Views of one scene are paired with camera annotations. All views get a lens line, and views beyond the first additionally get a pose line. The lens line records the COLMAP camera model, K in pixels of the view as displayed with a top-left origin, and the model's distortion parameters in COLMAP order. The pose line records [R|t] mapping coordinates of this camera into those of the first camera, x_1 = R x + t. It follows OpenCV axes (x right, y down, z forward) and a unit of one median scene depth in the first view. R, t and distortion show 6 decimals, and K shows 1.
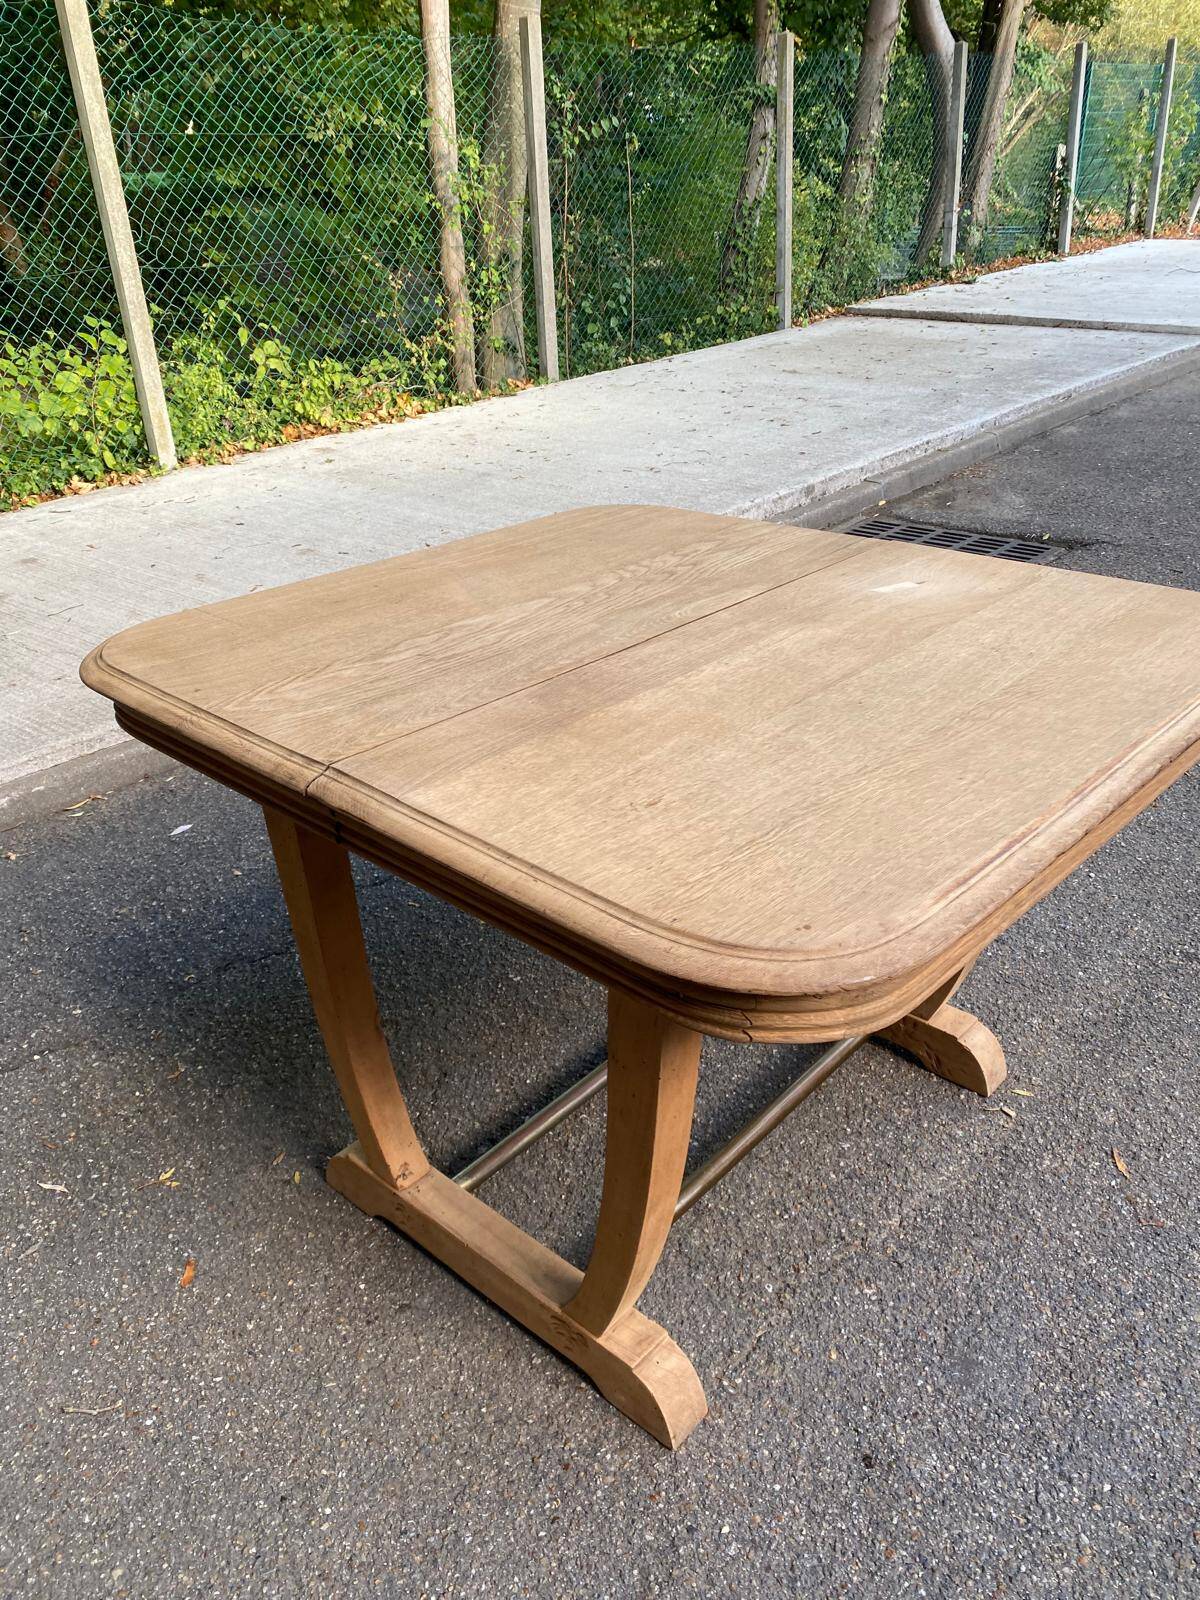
lens RADIAL K [[1228.3, 0, 593.9], [0, 1228.3, 790.5], [0, 0, 1]] dist [0.005360, -0.007518]
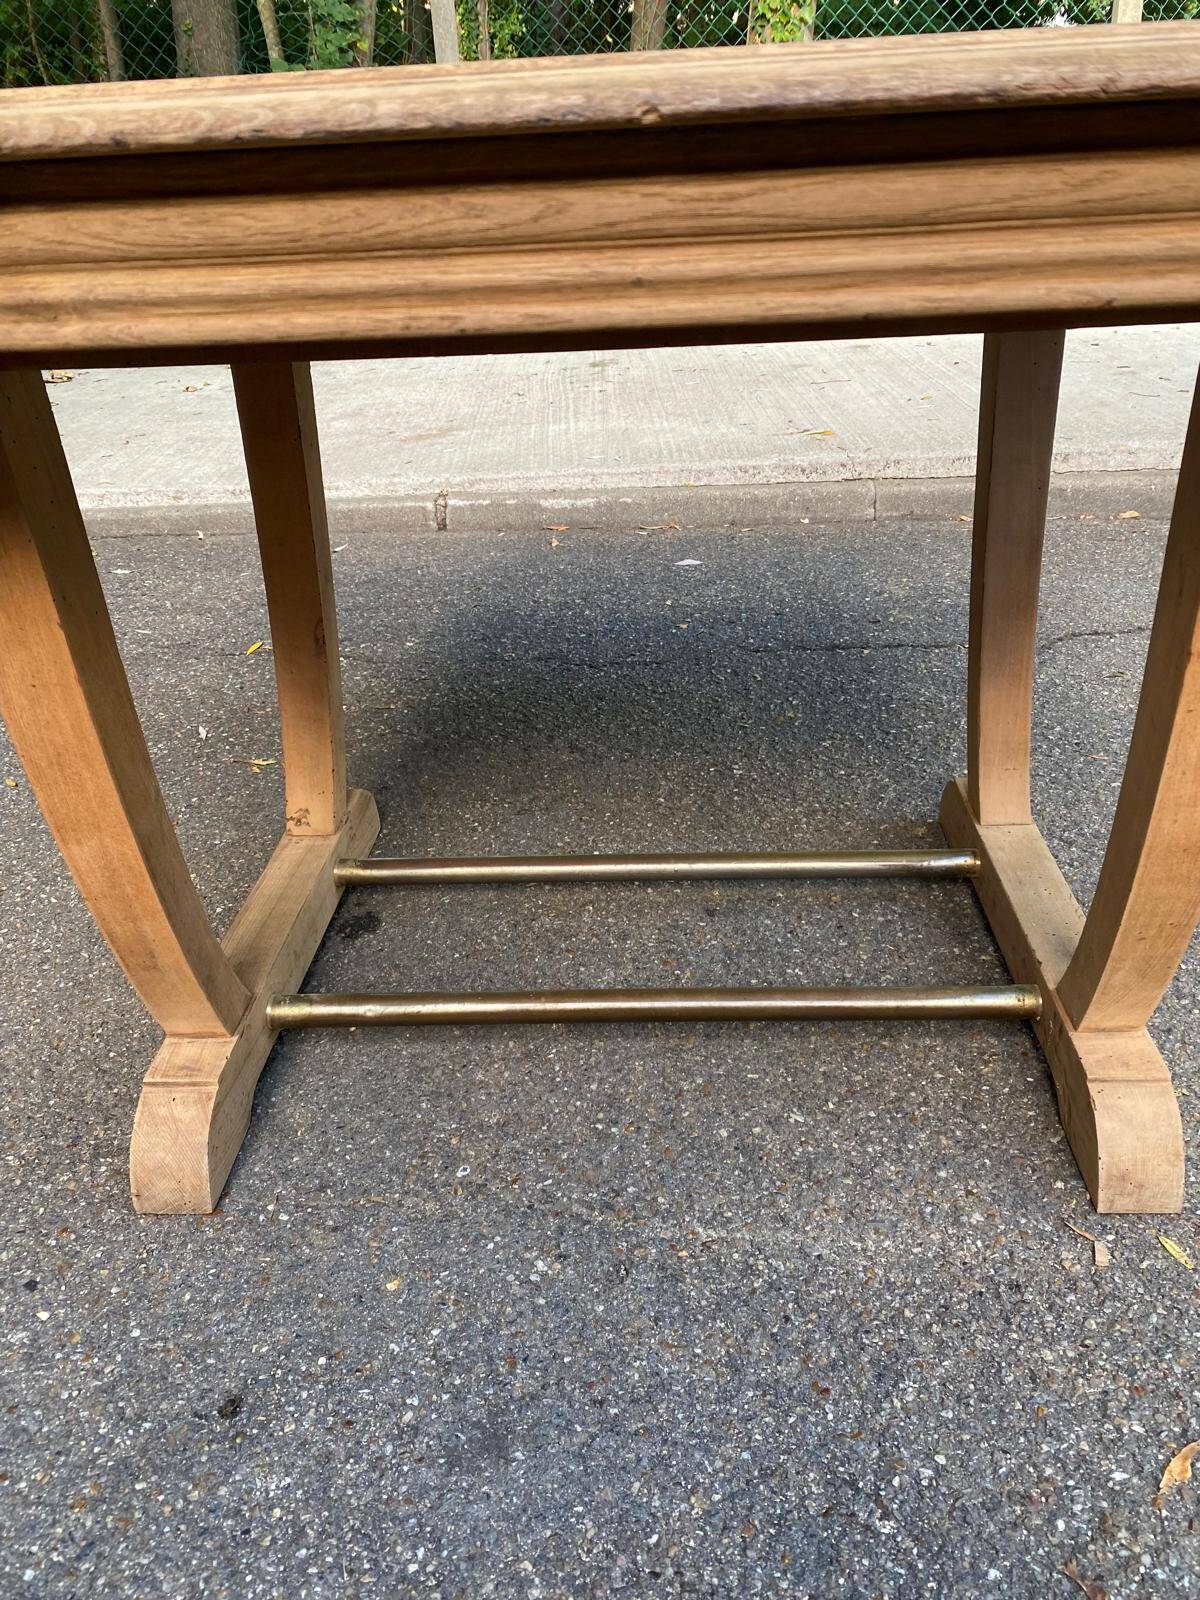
lens RADIAL K [[1228.3, 0, 607.2], [0, 1228.3, 773.5], [0, 0, 1]] dist [0.005360, -0.007518]
pose [[0.640155, 0.354530, -0.681550, 0.479342], [-0.327740, 0.928400, 0.175102, 0.058662], [0.694830, 0.111278, 0.710513, 0.482809]]
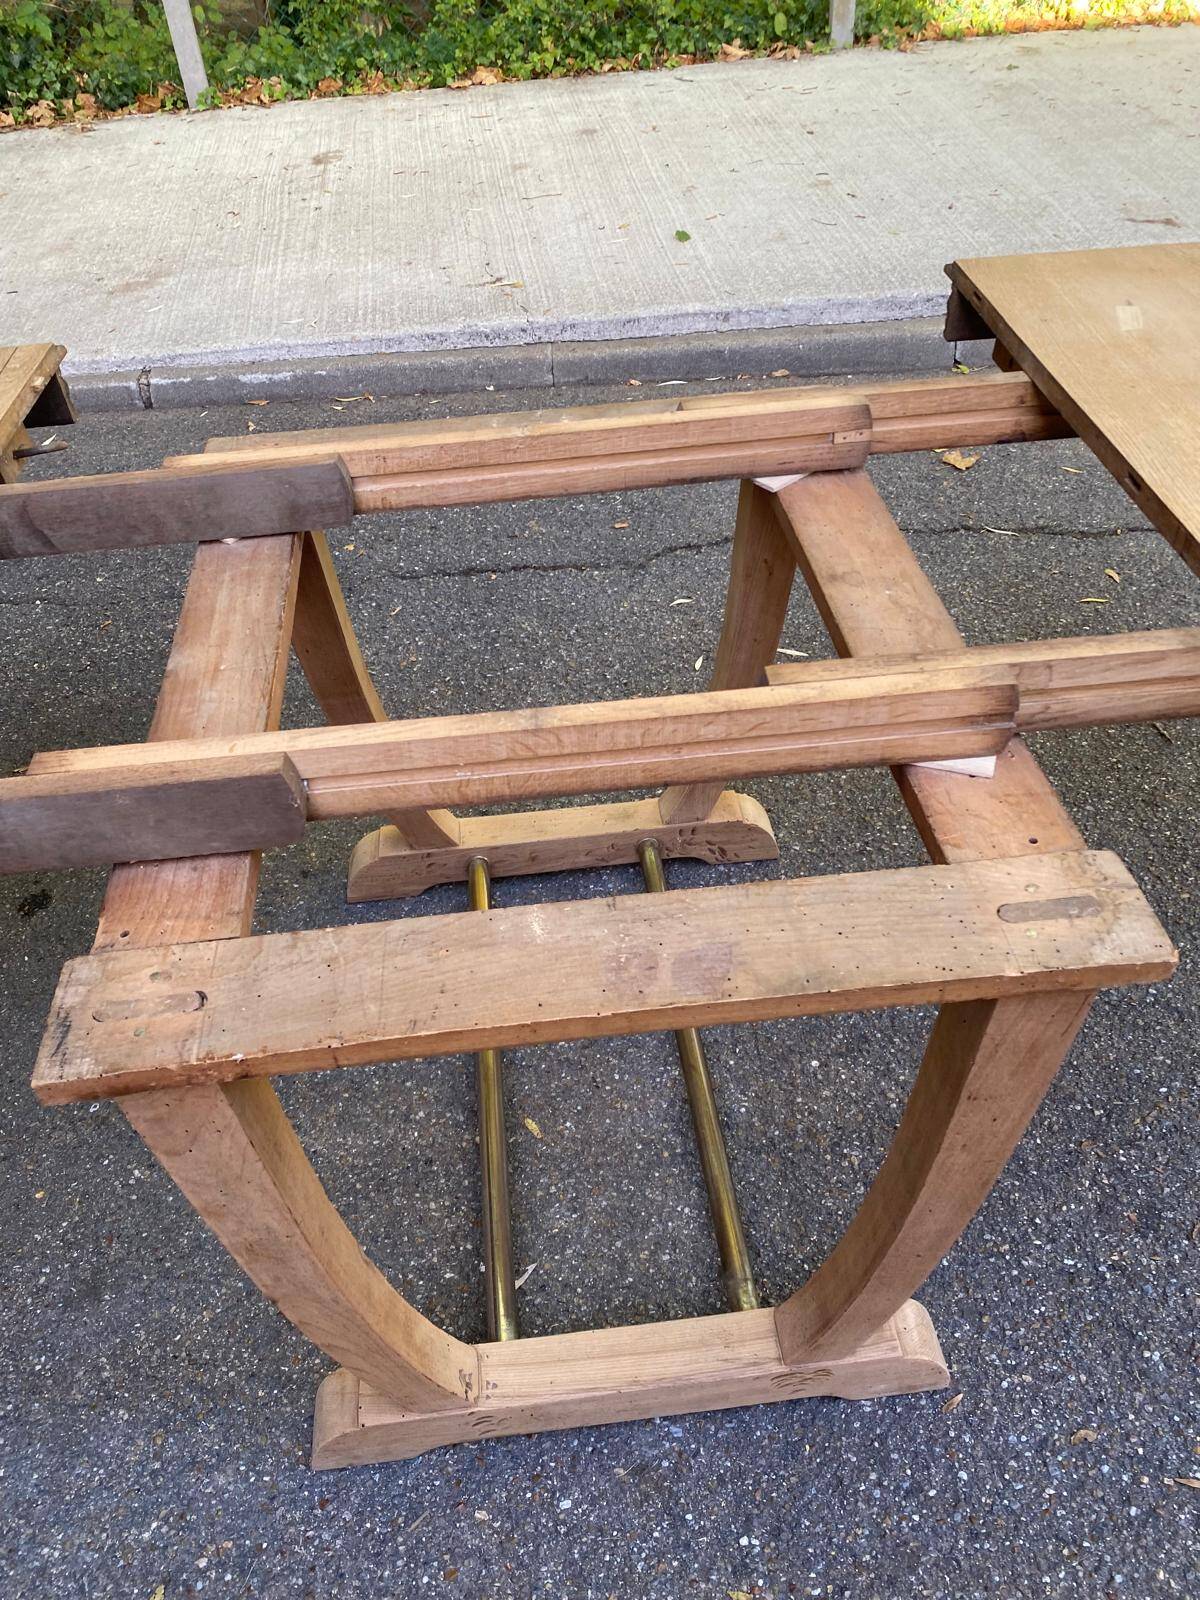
lens RADIAL K [[1228.3, 0, 595.9], [0, 1228.3, 804.1], [0, 0, 1]] dist [0.005360, -0.007518]
pose [[0.719958, 0.474775, -0.506210, 0.691923], [-0.296113, 0.869810, 0.394649, -0.265111], [0.627676, -0.134236, 0.766814, 0.454881]]
